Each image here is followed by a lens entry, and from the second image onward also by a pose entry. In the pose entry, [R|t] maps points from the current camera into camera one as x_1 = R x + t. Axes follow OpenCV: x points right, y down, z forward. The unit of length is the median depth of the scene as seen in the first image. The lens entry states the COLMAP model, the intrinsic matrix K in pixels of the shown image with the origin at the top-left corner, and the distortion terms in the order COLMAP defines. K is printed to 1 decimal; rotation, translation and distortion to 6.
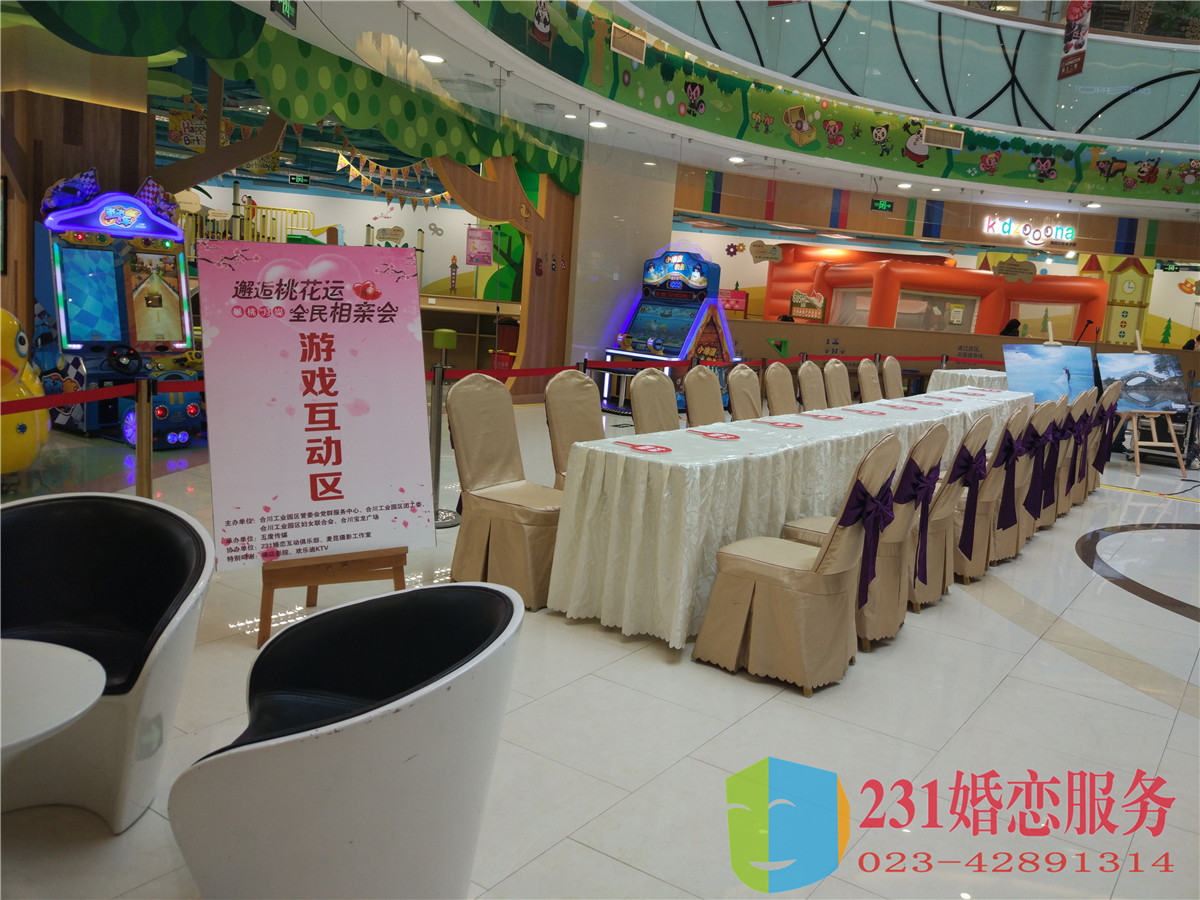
lens RADIAL K [[1017.0, 0, 688.2], [0, 1017.0, 406.5], [0, 0, 1]] dist [0.118774, -0.245745]
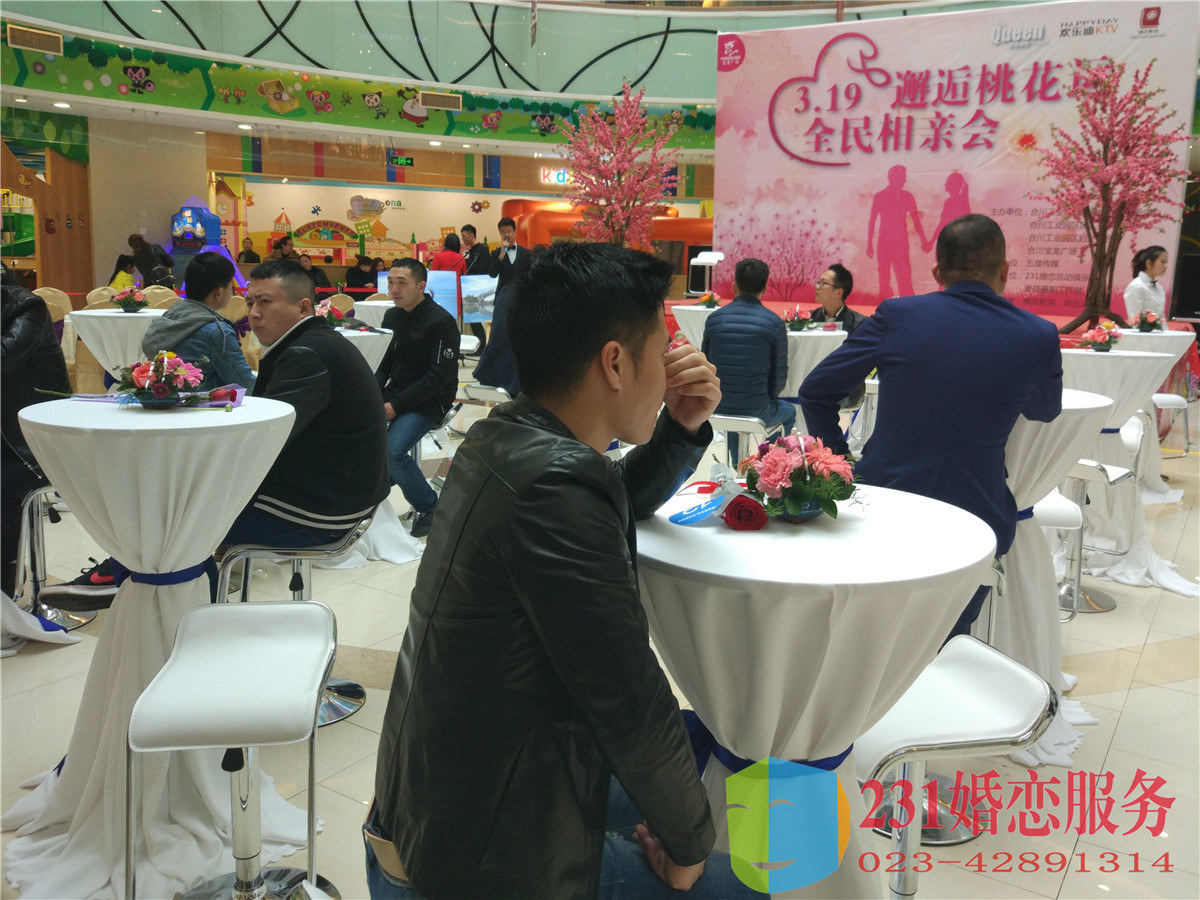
lens RADIAL K [[1011.5, 0, 639.9], [0, 1011.5, 413.2], [0, 0, 1]] dist [0.082738, -0.124315]
pose [[0.998931, -0.044817, -0.011344, 0.492781], [0.045277, 0.997999, 0.044144, 0.055278], [0.009343, -0.044611, 0.998961, -0.184175]]
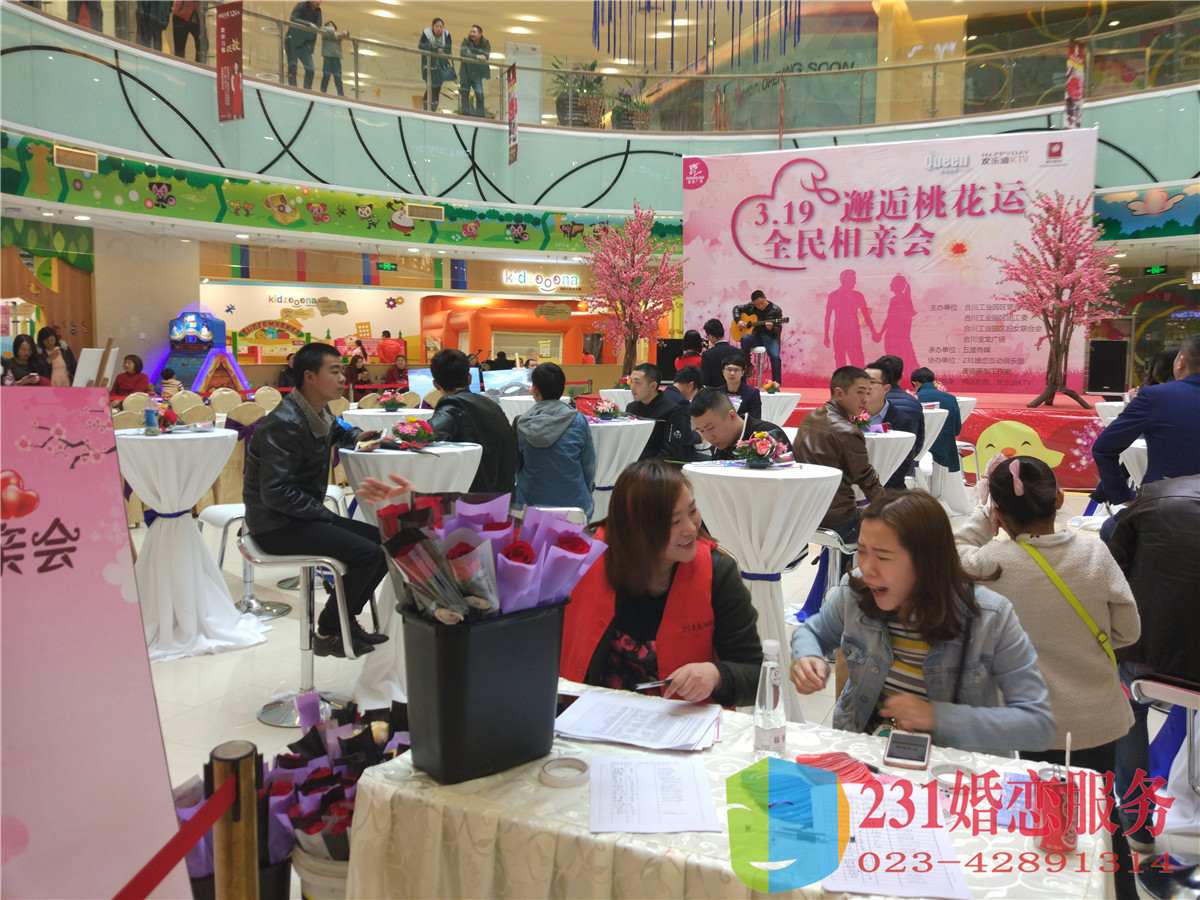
lens RADIAL K [[999.8, 0, 637.0], [0, 999.8, 426.9], [0, 0, 1]] dist [0.152040, -0.191007]
pose [[0.987174, -0.077562, 0.139538, 0.324932], [0.080693, 0.996595, -0.016914, 0.049064], [-0.137751, 0.027957, 0.990072, -0.286965]]
